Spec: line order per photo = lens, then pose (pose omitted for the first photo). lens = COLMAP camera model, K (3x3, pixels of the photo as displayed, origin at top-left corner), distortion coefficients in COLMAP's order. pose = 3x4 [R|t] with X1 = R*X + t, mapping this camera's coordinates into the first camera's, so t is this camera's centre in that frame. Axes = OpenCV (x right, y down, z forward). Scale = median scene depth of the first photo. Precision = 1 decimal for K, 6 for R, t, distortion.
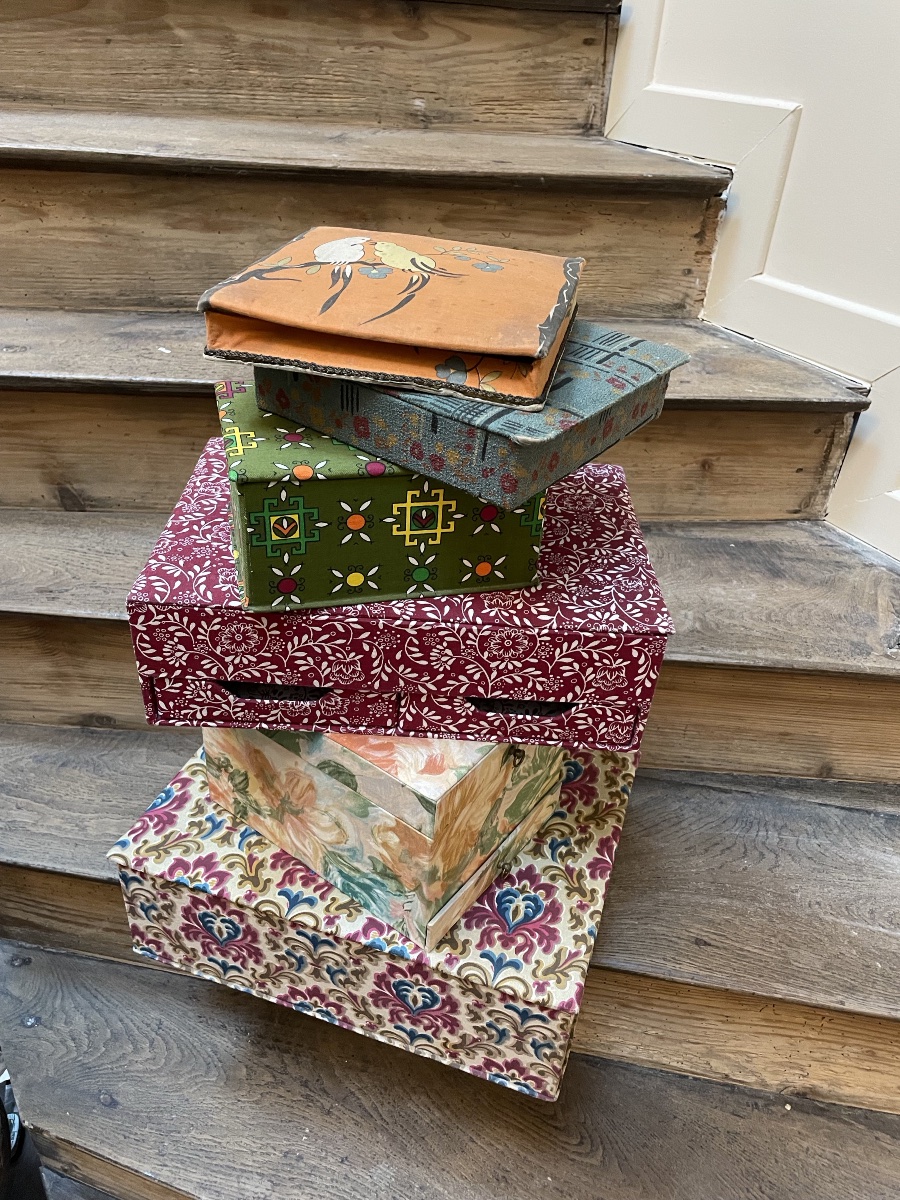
lens RADIAL K [[908.6, 0, 461.0], [0, 908.6, 592.9], [0, 0, 1]] dist [0.077502, -0.104983]
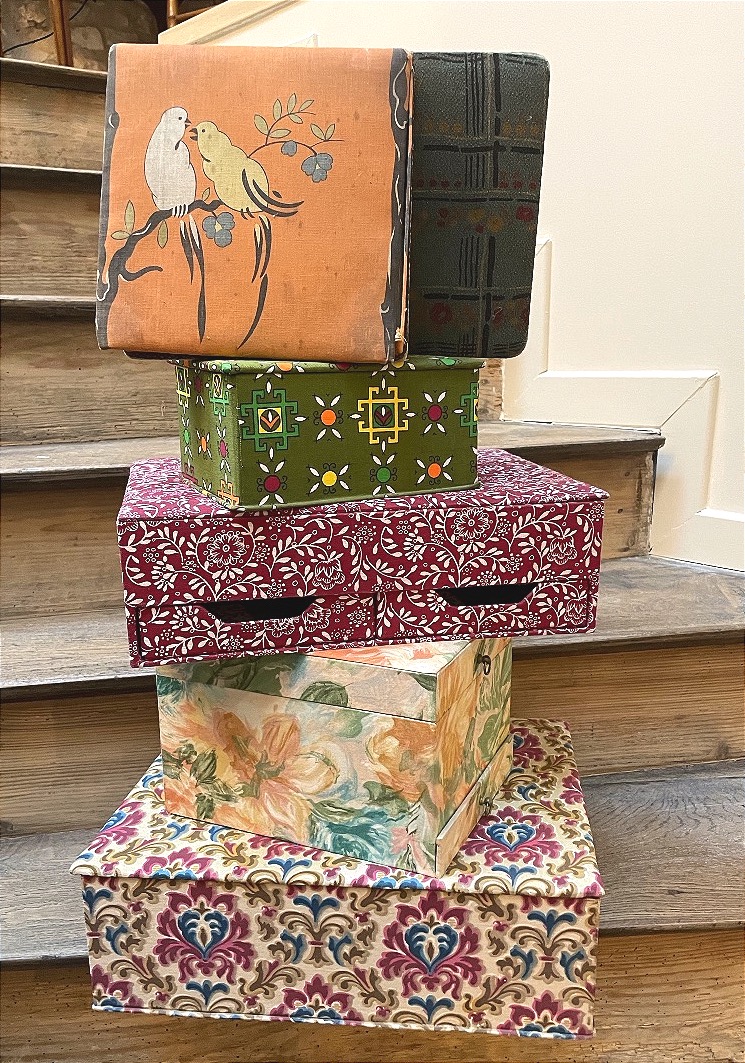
lens RADIAL K [[907.4, 0, 391.3], [0, 907.4, 565.9], [0, 0, 1]] dist [0.080652, -0.108777]
pose [[0.972517, -0.128395, 0.194230, -0.216059], [0.183626, 0.935848, -0.300781, 0.341911], [-0.143151, 0.328180, 0.933705, -0.001600]]
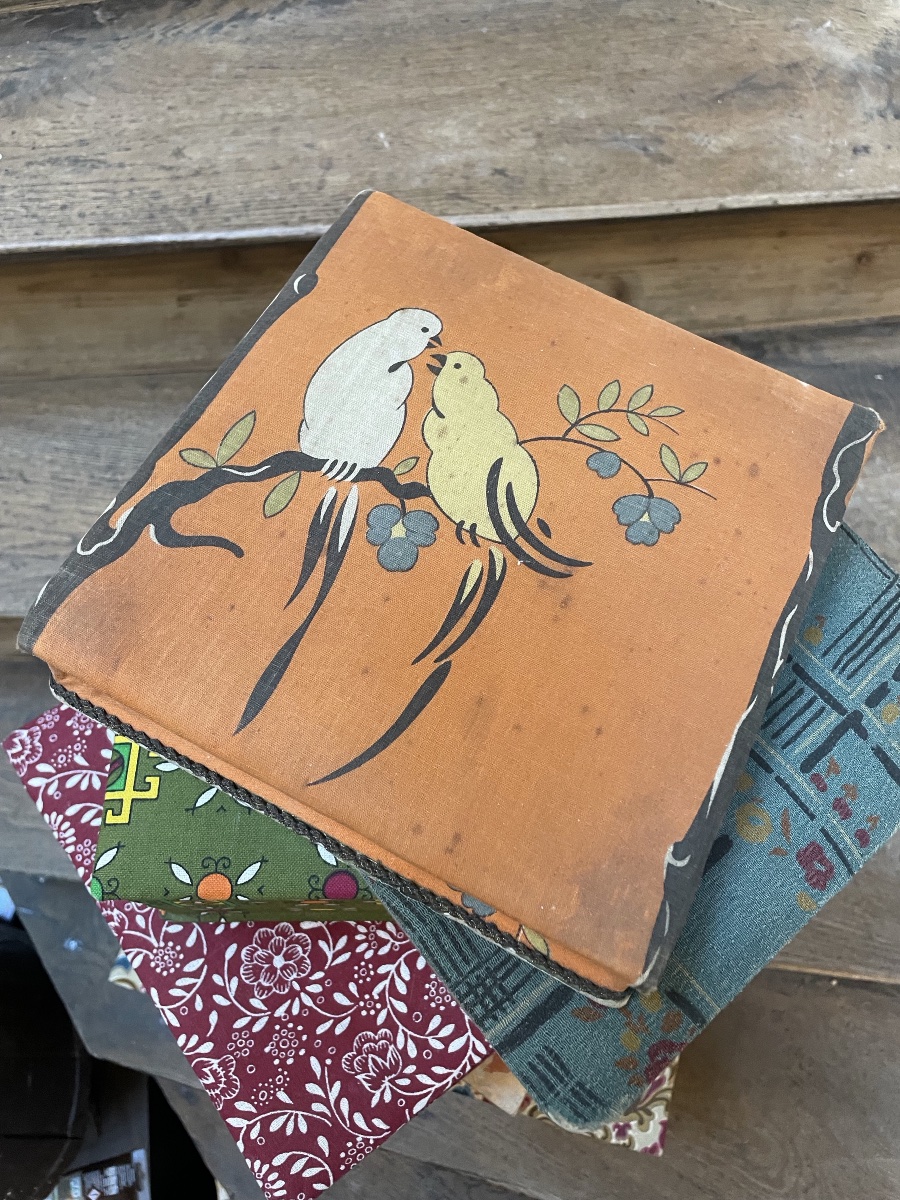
lens RADIAL K [[921.0, 0, 463.6], [0, 921.0, 596.7], [0, 0, 1]] dist [0.065499, -0.102946]
pose [[0.999064, -0.042287, -0.009066, -0.035277], [0.040336, 0.835468, 0.548056, -0.477972], [-0.015601, -0.547909, 0.836392, 0.474471]]
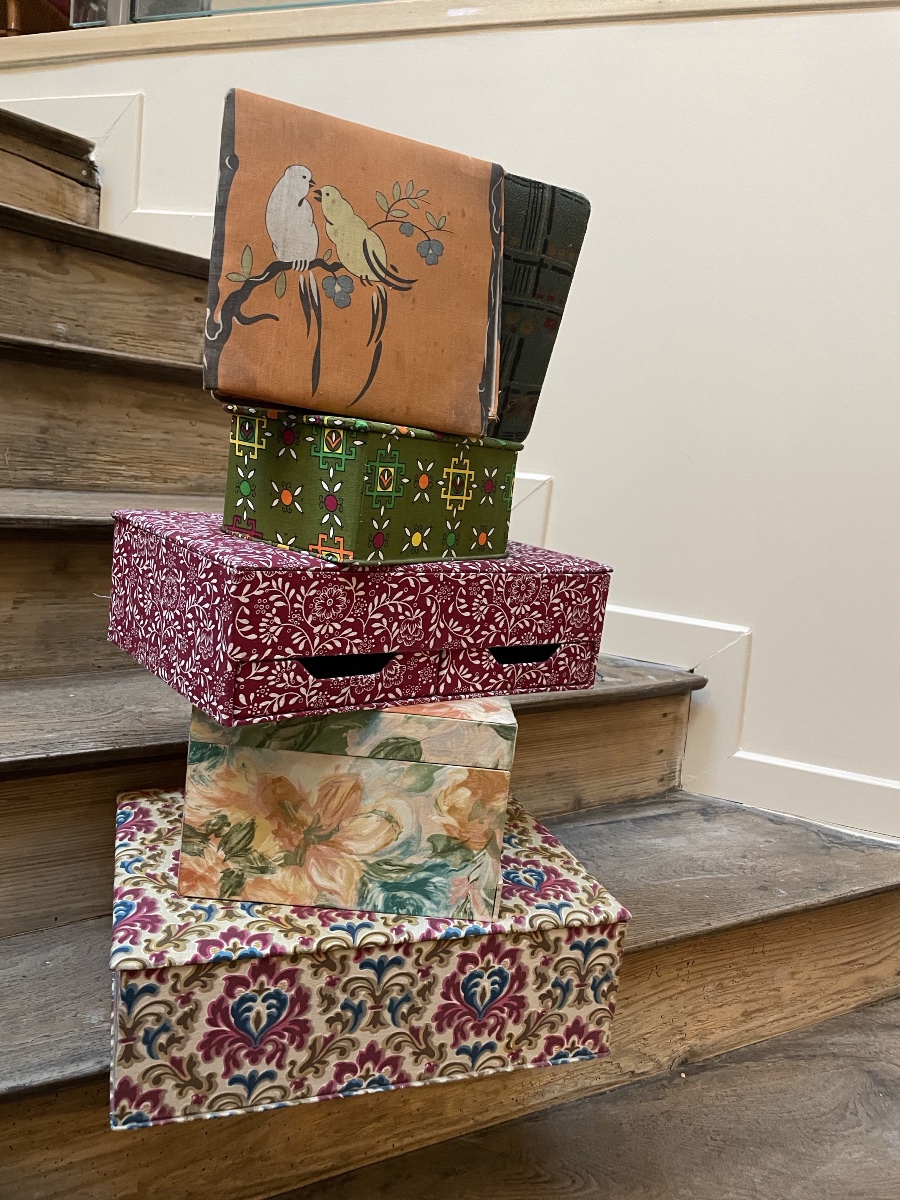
lens RADIAL K [[906.7, 0, 458.7], [0, 906.7, 586.5], [0, 0, 1]] dist [0.079565, -0.105602]
pose [[0.787118, -0.075545, 0.612159, -0.622926], [0.292536, 0.919469, -0.262676, 0.284788], [-0.543017, 0.385836, 0.745831, 0.111120]]
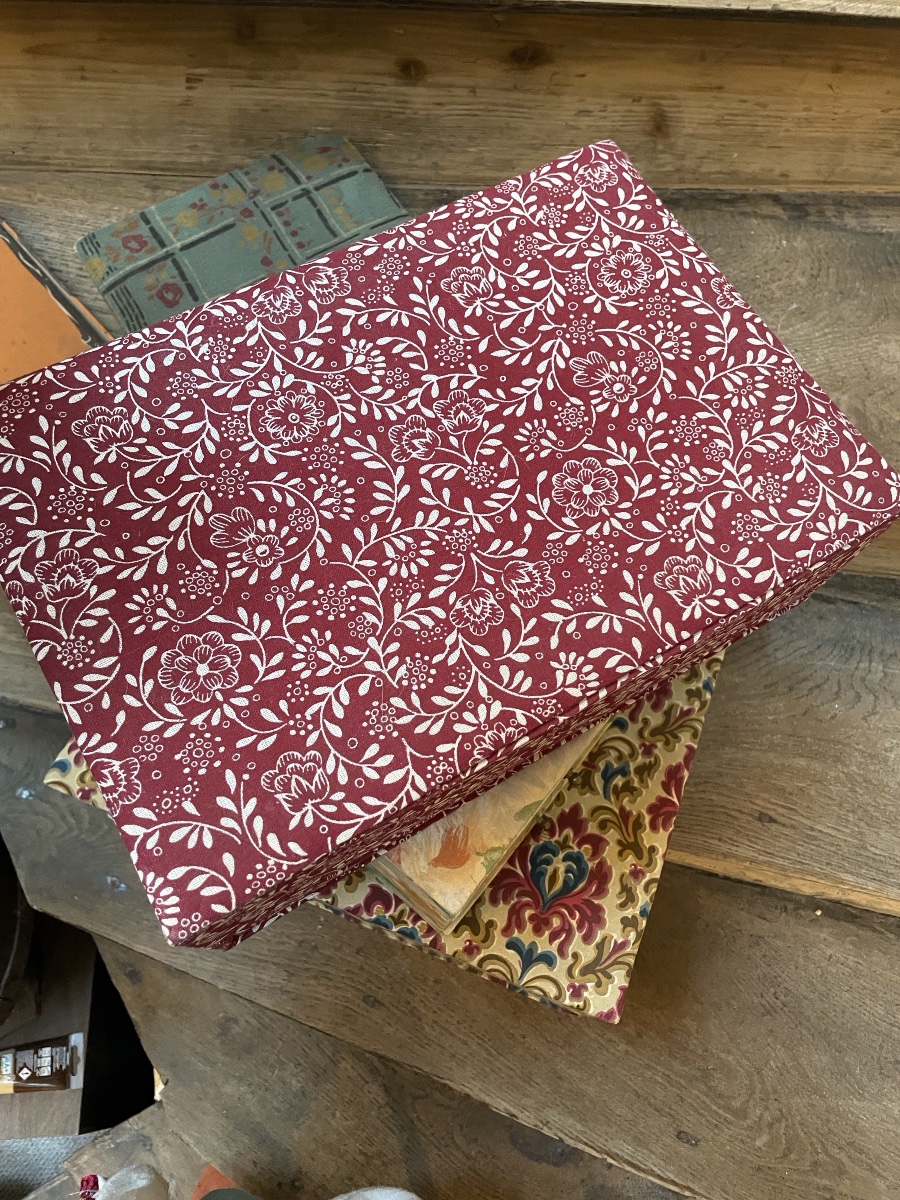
lens RADIAL K [[910.9, 0, 458.3], [0, 910.9, 589.5], [0, 0, 1]] dist [0.077053, -0.106780]
pose [[0.998415, 0.049193, -0.027336, -0.014362], [-0.026487, 0.839318, 0.542995, -0.300949], [0.049655, -0.541410, 0.839291, 0.445088]]
